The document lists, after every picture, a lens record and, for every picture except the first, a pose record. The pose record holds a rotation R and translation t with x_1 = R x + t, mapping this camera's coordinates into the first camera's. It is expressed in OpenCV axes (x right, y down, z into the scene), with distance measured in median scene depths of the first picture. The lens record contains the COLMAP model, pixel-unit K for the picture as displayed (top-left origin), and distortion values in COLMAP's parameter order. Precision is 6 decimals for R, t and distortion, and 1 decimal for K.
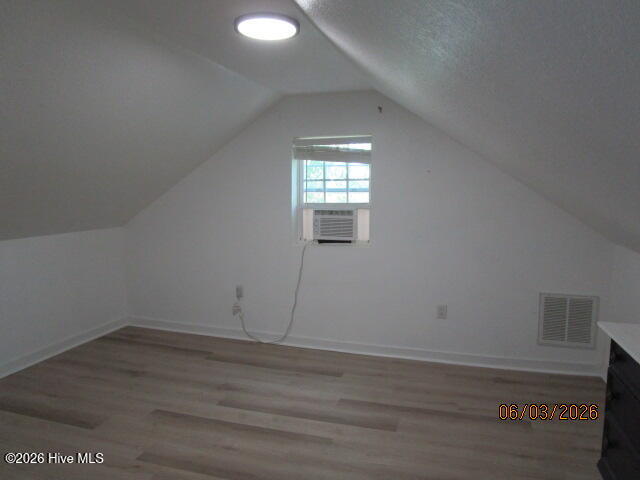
lens RADIAL K [[460.1, 0, 320.0], [0, 460.1, 240.0], [0, 0, 1]] dist [-0.015952, 0.004316]
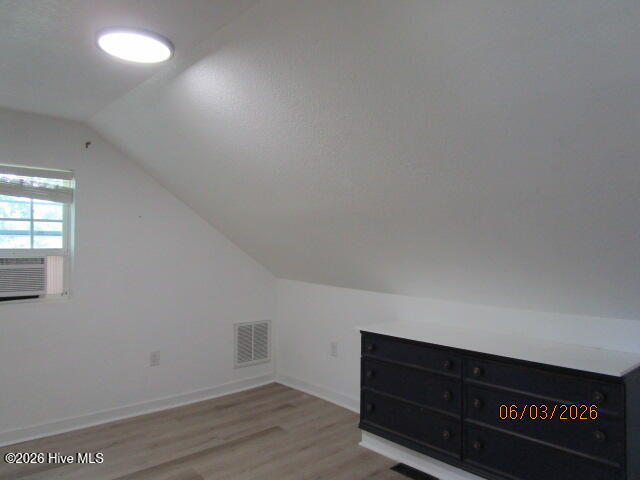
lens RADIAL K [[460.1, 0, 320.0], [0, 460.1, 240.0], [0, 0, 1]] dist [-0.015952, 0.004316]
pose [[0.515361, 0.015219, 0.856838, -0.401011], [0.074060, 0.995311, -0.062223, -0.009328], [-0.853767, 0.095525, 0.511817, 0.170954]]
